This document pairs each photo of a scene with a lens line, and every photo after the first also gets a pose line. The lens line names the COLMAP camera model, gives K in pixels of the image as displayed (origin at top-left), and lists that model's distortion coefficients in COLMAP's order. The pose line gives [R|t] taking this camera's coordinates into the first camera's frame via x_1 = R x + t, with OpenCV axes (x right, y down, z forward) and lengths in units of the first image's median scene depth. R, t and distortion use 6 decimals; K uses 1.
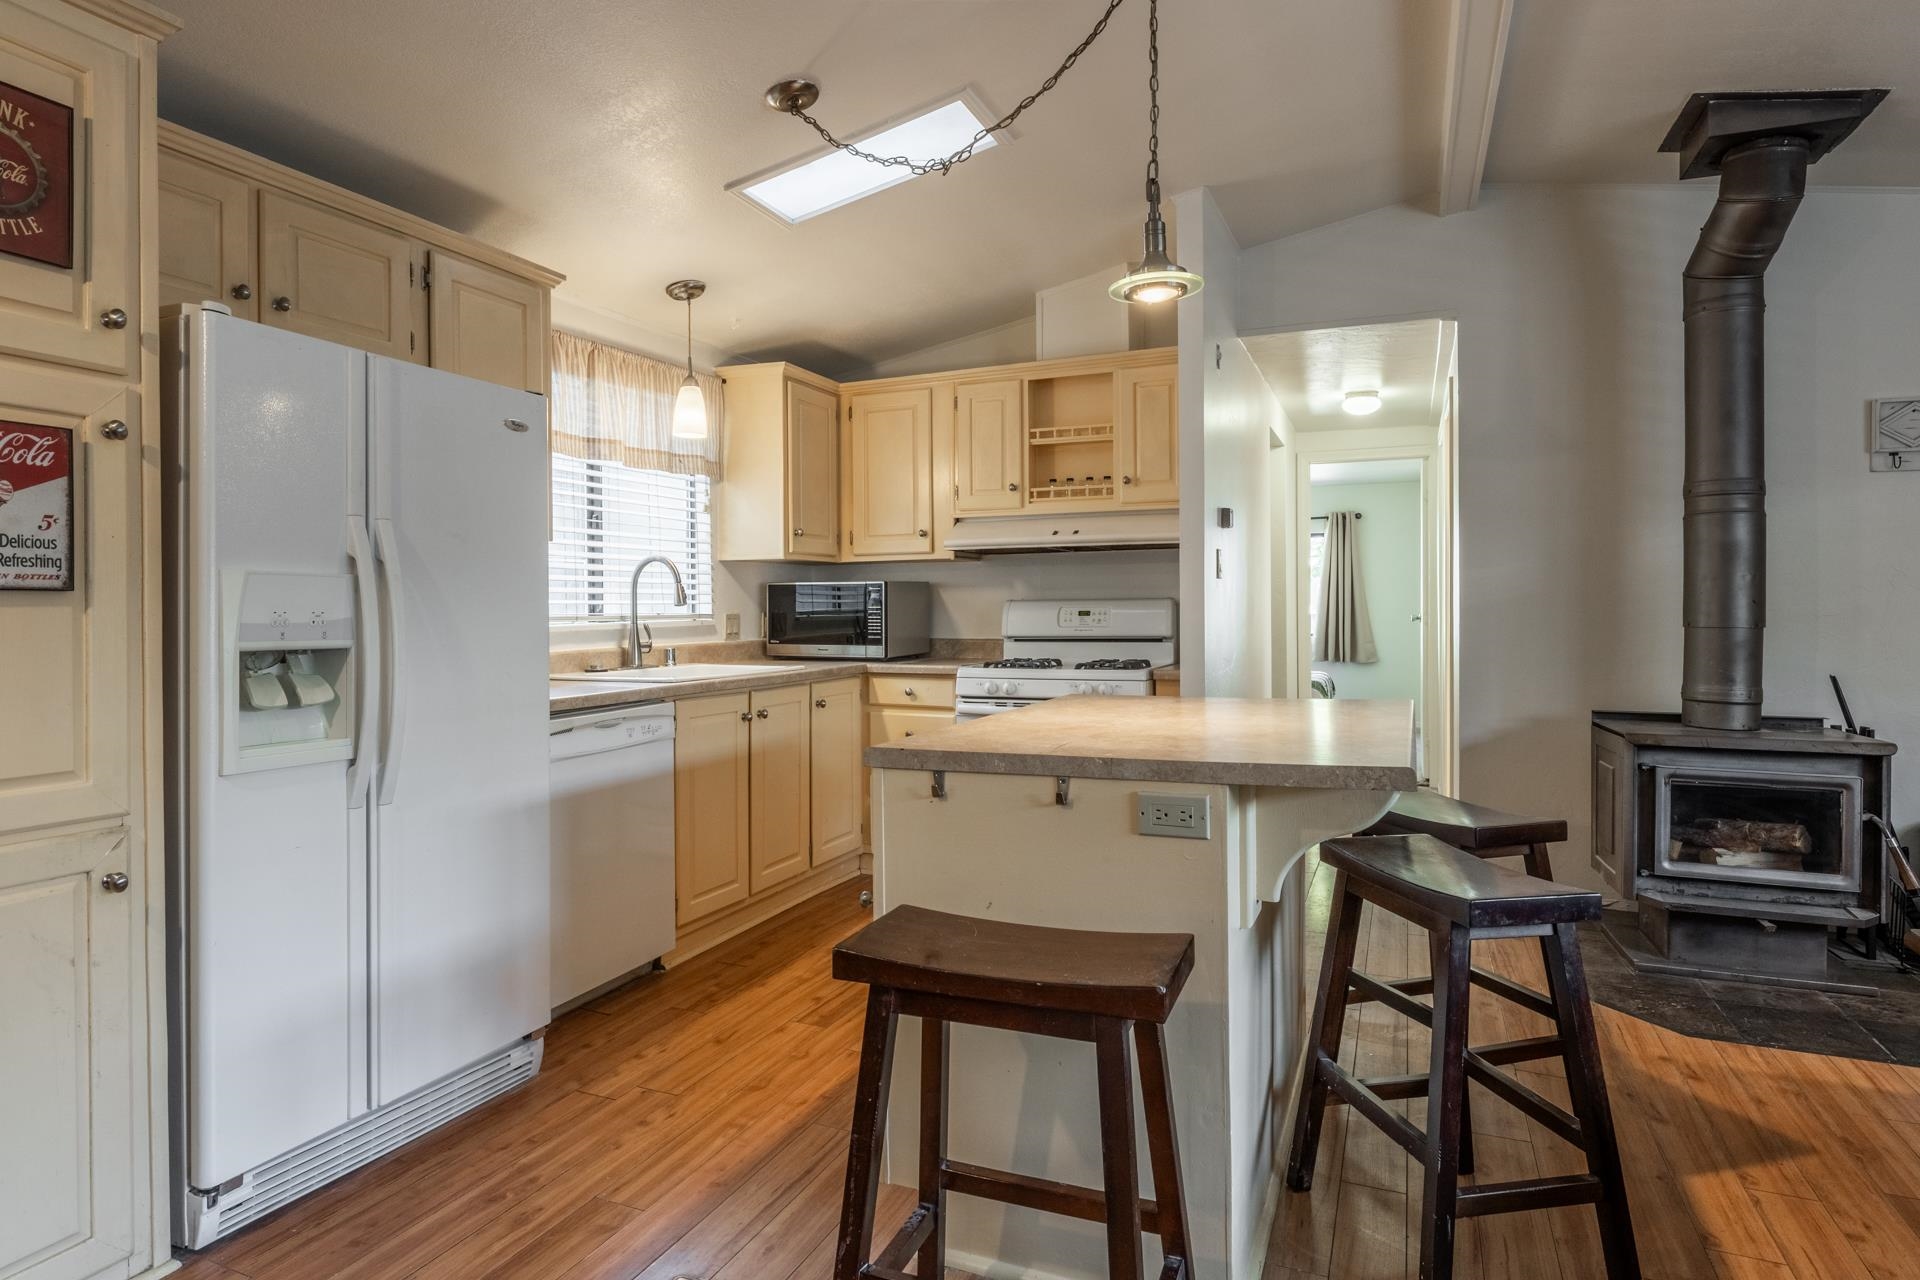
lens RADIAL K [[1050.2, 0, 937.8], [0, 1050.2, 610.1], [0, 0, 1]] dist [-0.008260, 0.000459]
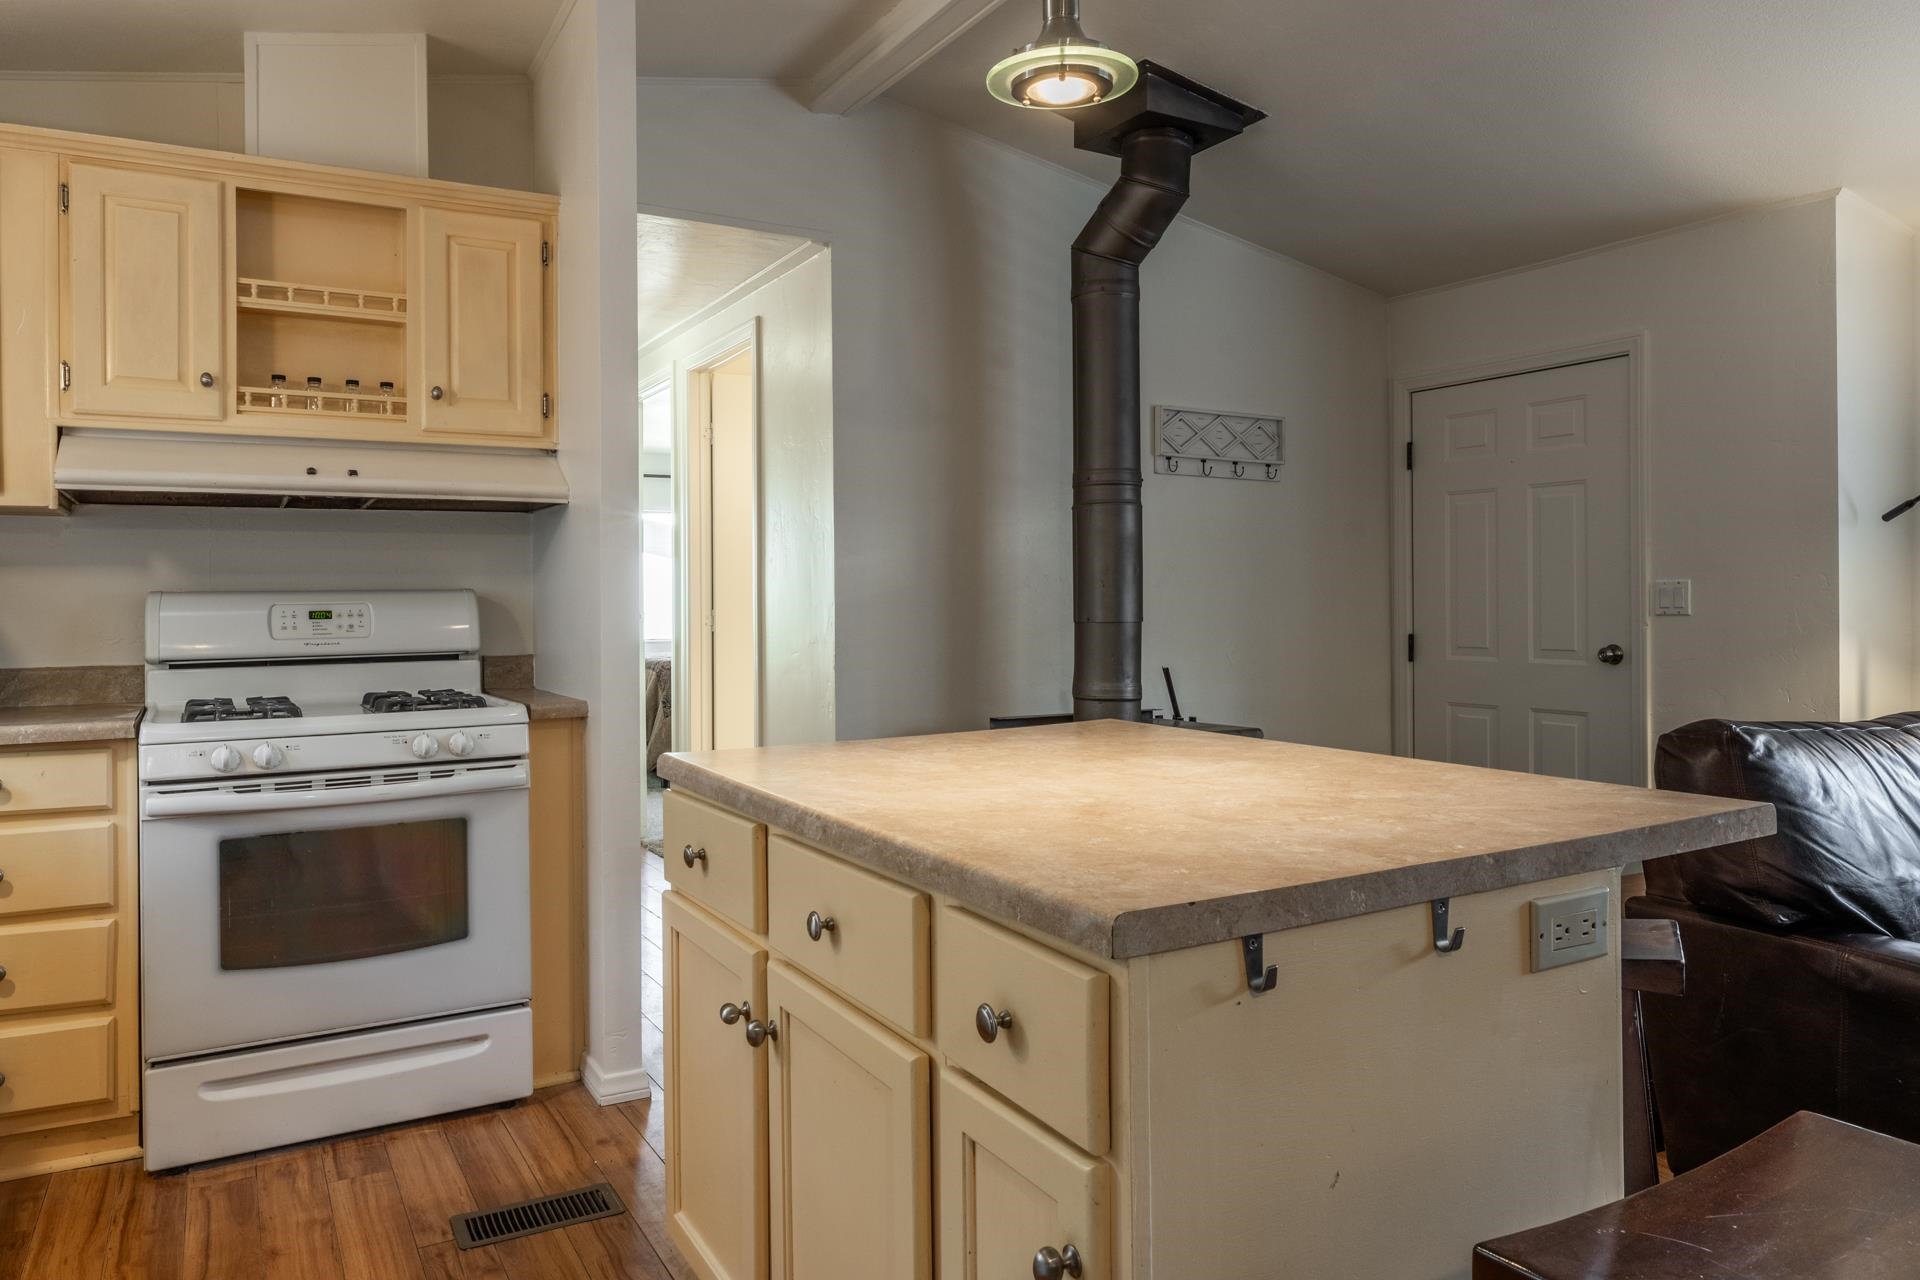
lens RADIAL K [[1309.5, 0, 936.9], [0, 1309.5, 591.6], [0, 0, 1]] dist [0.007180, -0.009599]
pose [[0.609636, 0.004676, 0.792668, -0.278724], [0.005981, 0.999927, -0.010499, -0.000105], [-0.792659, 0.011142, 0.609563, 0.362675]]
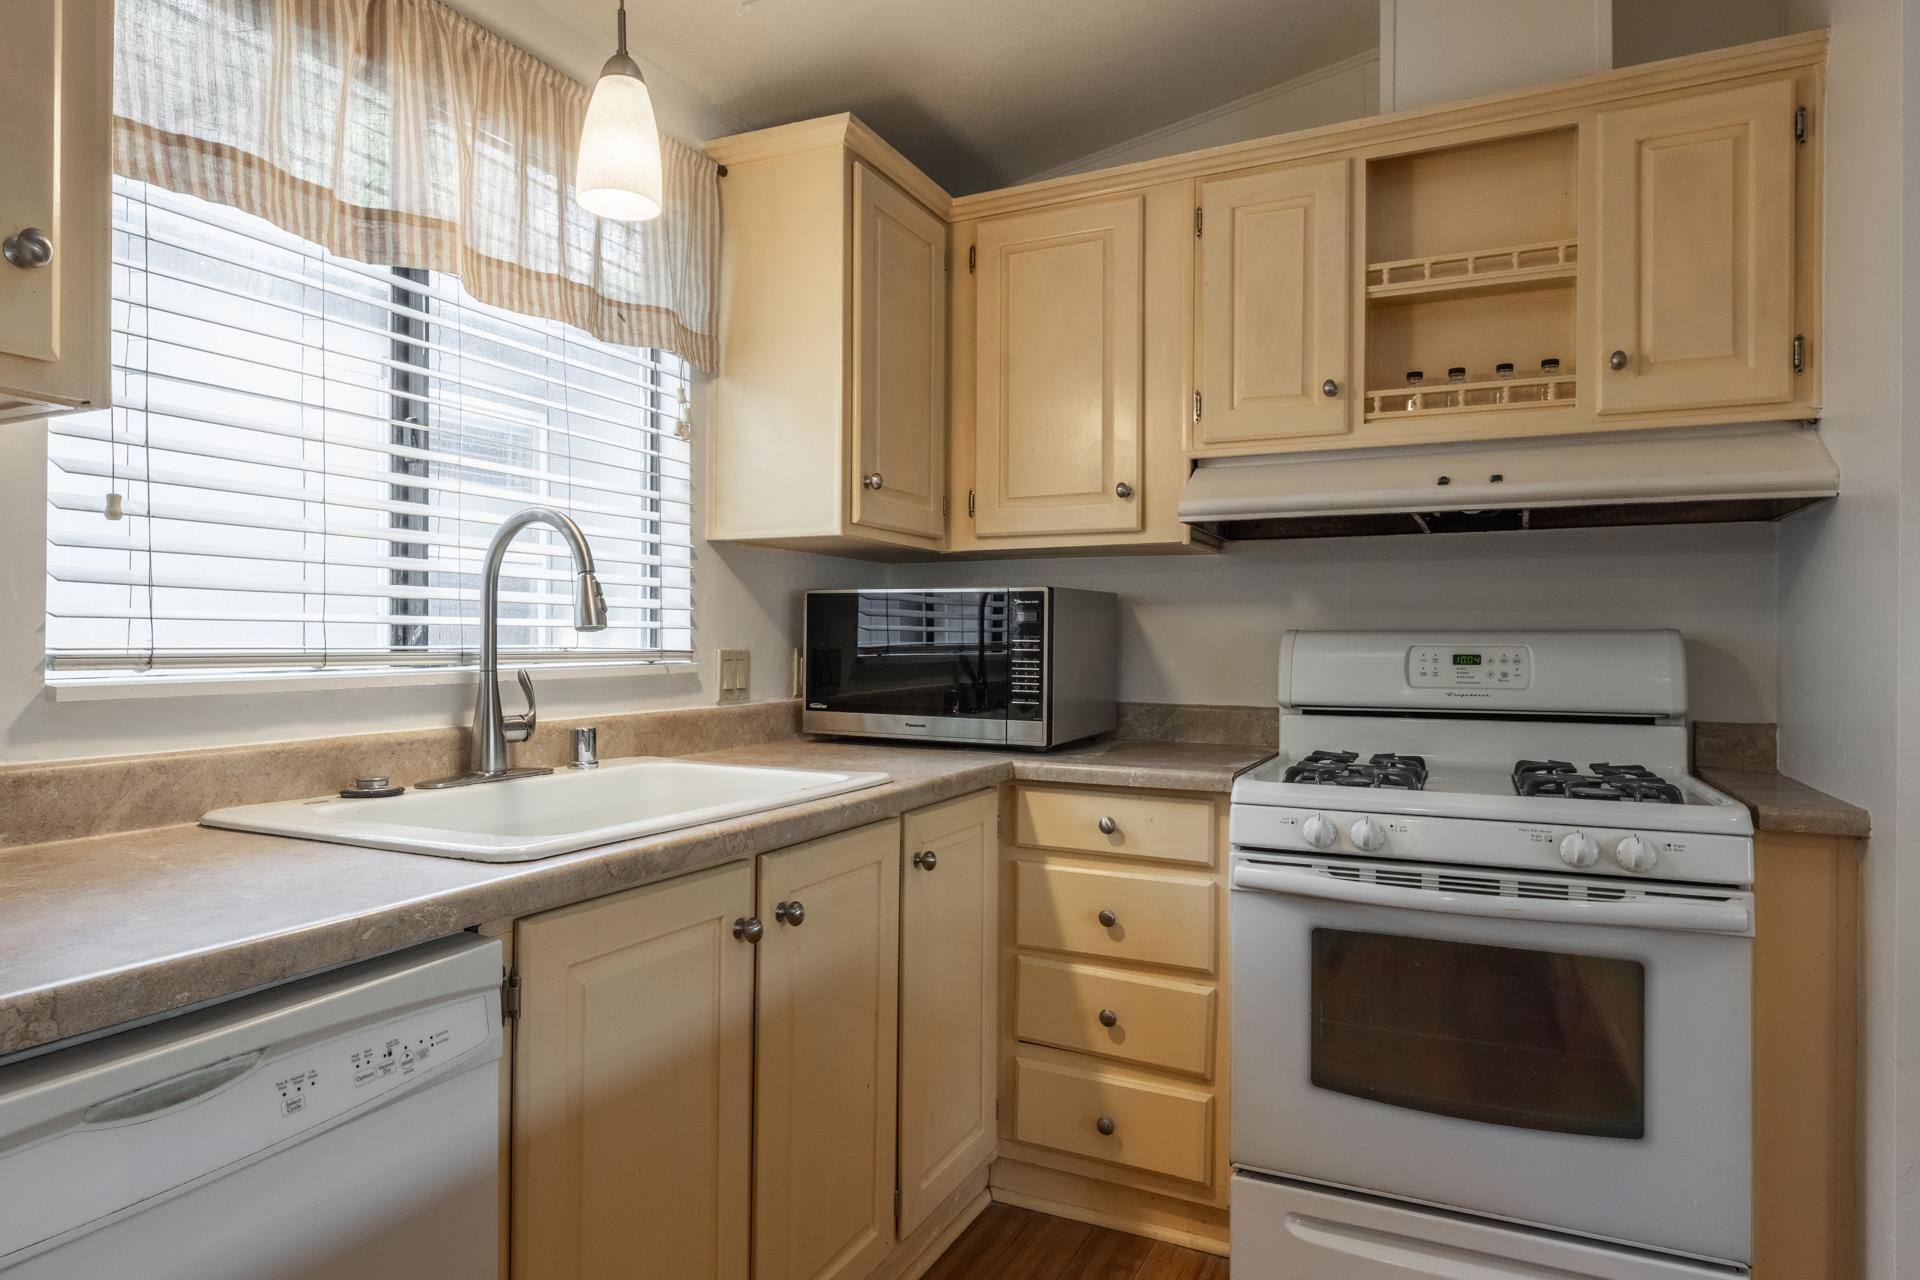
lens RADIAL K [[1129.1, 0, 933.0], [0, 1129.1, 639.0], [0, 0, 1]] dist [-0.001155, -0.001747]
pose [[0.998863, 0.013559, -0.045696, -0.097691], [-0.013766, 0.999896, -0.004219, -0.000951], [0.045634, 0.004843, 0.998946, 0.593164]]
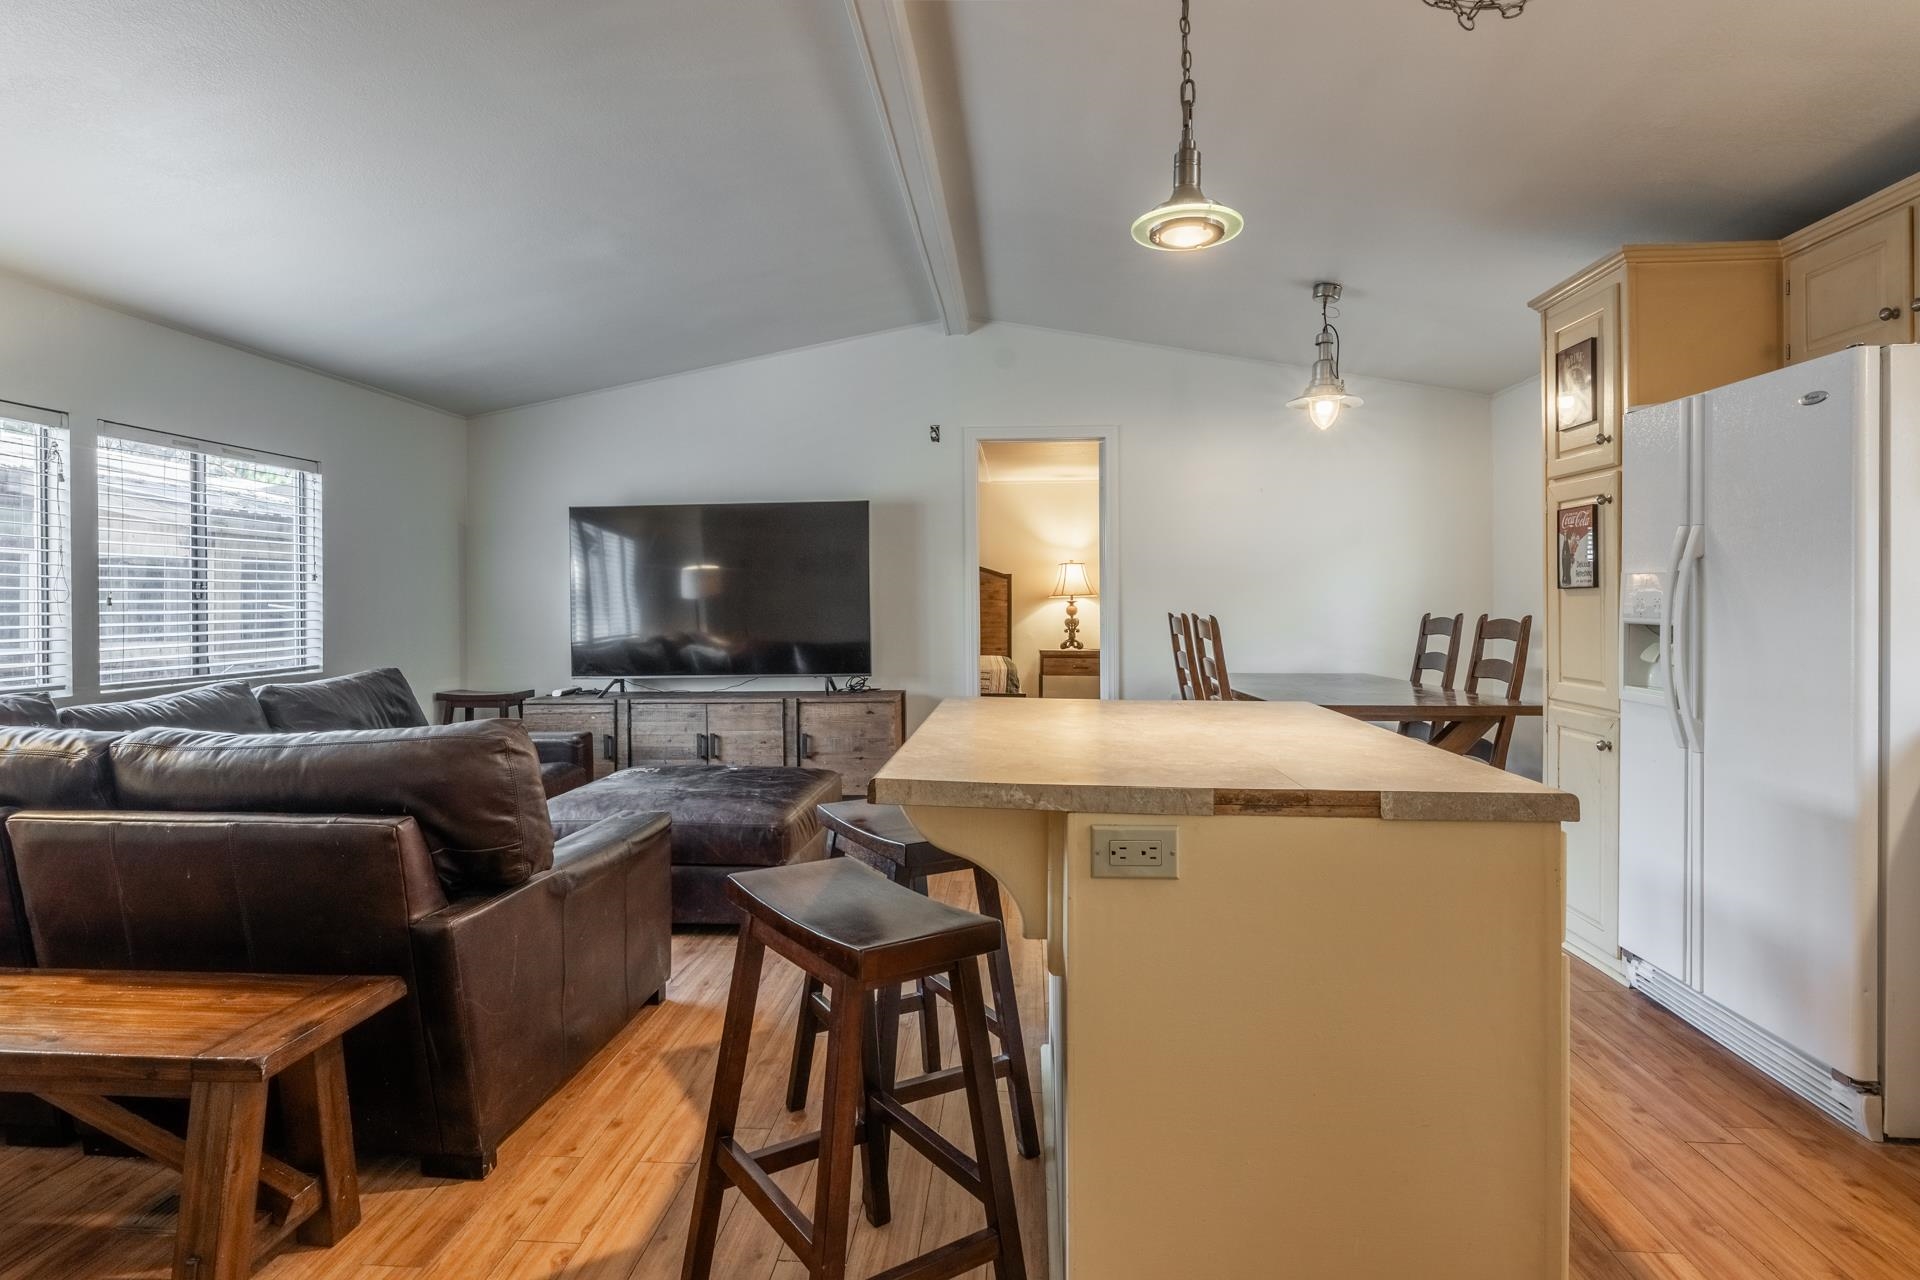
lens RADIAL K [[990.5, 0, 960.8], [0, 990.5, 626.2], [0, 0, 1]] dist [-0.015223, 0.000222]
pose [[-0.936557, 0.018527, -0.350024, 0.406946], [0.009772, 0.999594, 0.026760, -0.003100], [0.350378, 0.021642, -0.936358, 1.031498]]
